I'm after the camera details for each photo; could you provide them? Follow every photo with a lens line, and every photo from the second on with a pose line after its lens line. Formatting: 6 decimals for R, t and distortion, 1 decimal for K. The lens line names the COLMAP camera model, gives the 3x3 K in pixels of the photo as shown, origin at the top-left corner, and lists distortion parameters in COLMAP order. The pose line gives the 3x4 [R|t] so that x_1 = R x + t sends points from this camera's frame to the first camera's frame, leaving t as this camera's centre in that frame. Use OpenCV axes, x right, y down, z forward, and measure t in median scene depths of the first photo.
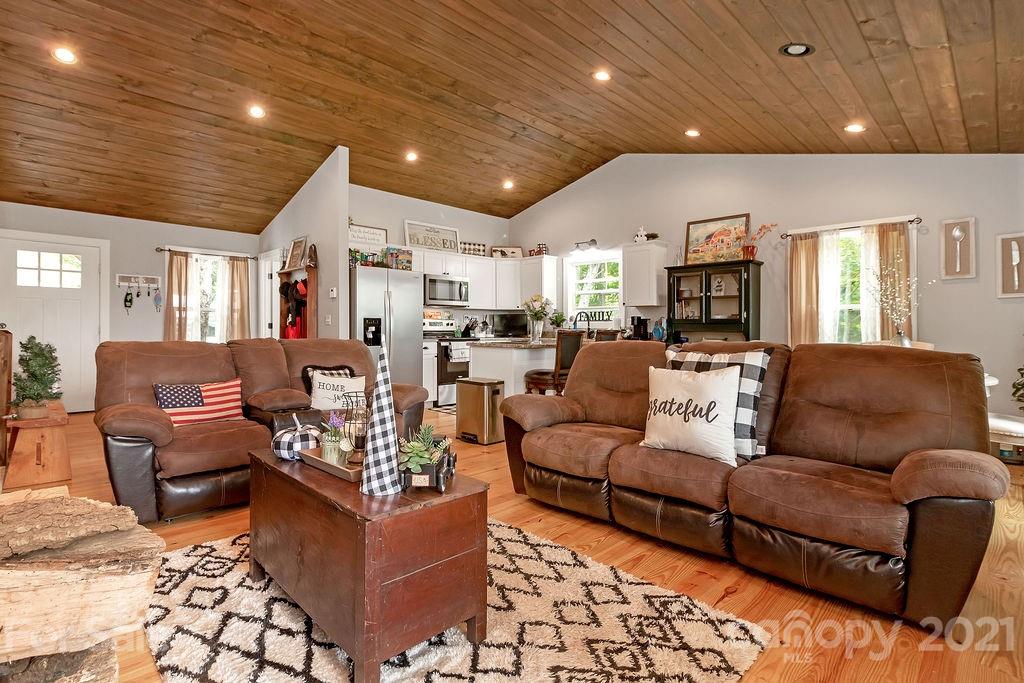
lens RADIAL K [[474.7, 0, 505.1], [0, 474.7, 336.2], [0, 0, 1]] dist [0.001736, 0.000034]
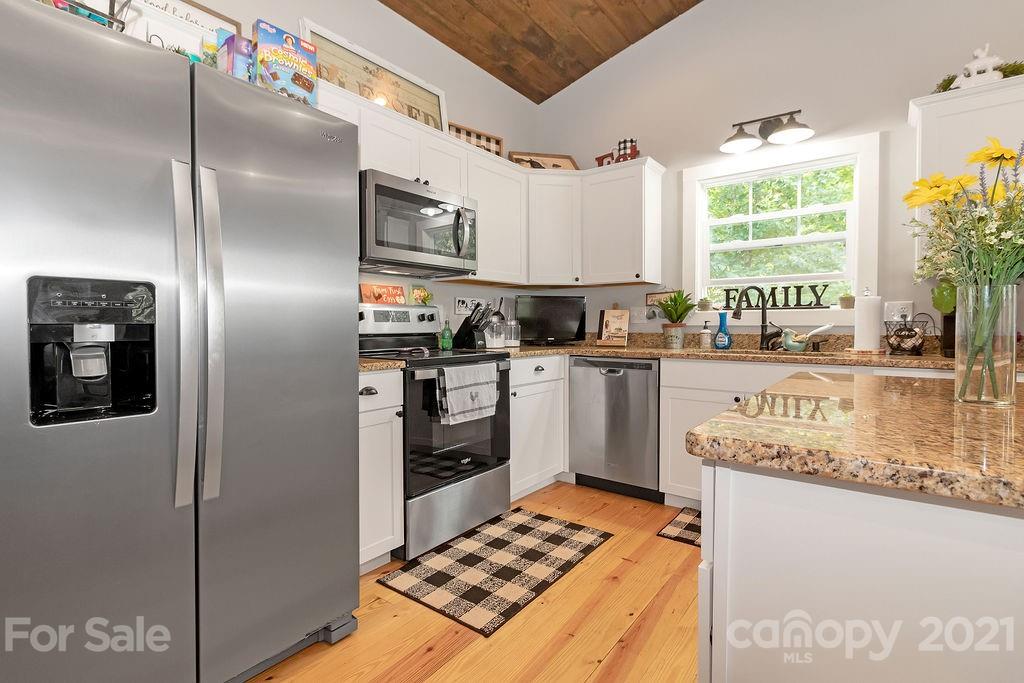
lens RADIAL K [[475.0, 0, 515.3], [0, 475.0, 329.7], [0, 0, 1]] dist [0.001642, 0.000232]
pose [[0.988805, -0.006523, 0.149074, -0.107935], [0.007867, 0.999934, -0.008426, -0.011080], [-0.149009, 0.009504, 0.988790, 0.619794]]
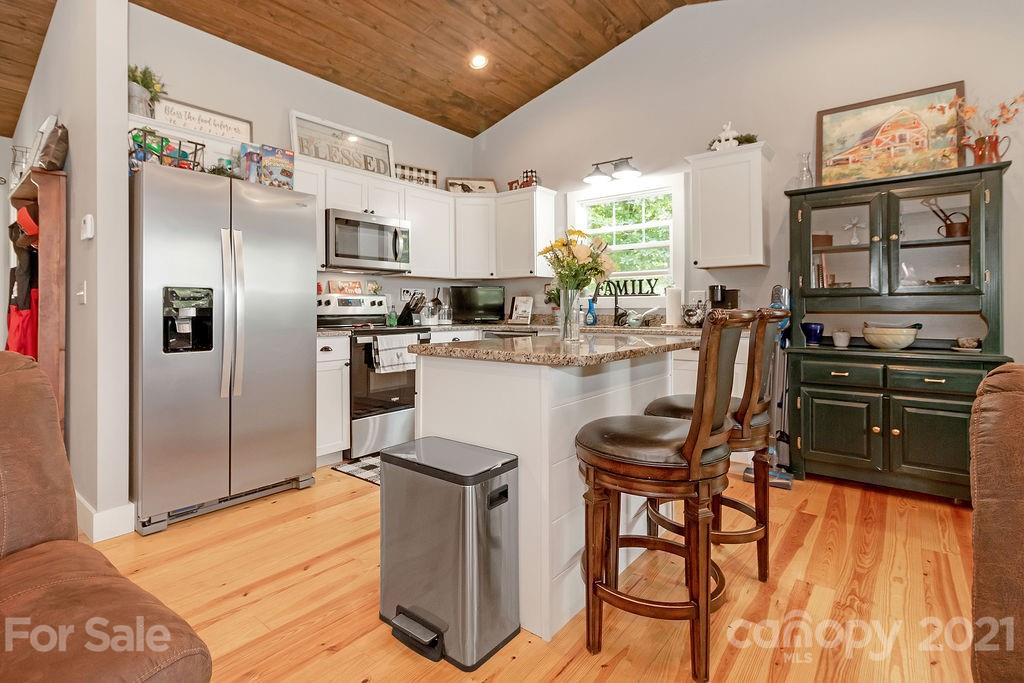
lens RADIAL K [[486.2, 0, 488.7], [0, 486.2, 302.3], [0, 0, 1]] dist [-0.002990, -0.000186]
pose [[0.995900, -0.006496, 0.090224, -0.036763], [0.009511, 0.999409, -0.033027, -0.005625], [-0.089956, 0.033750, 0.995374, 0.425274]]
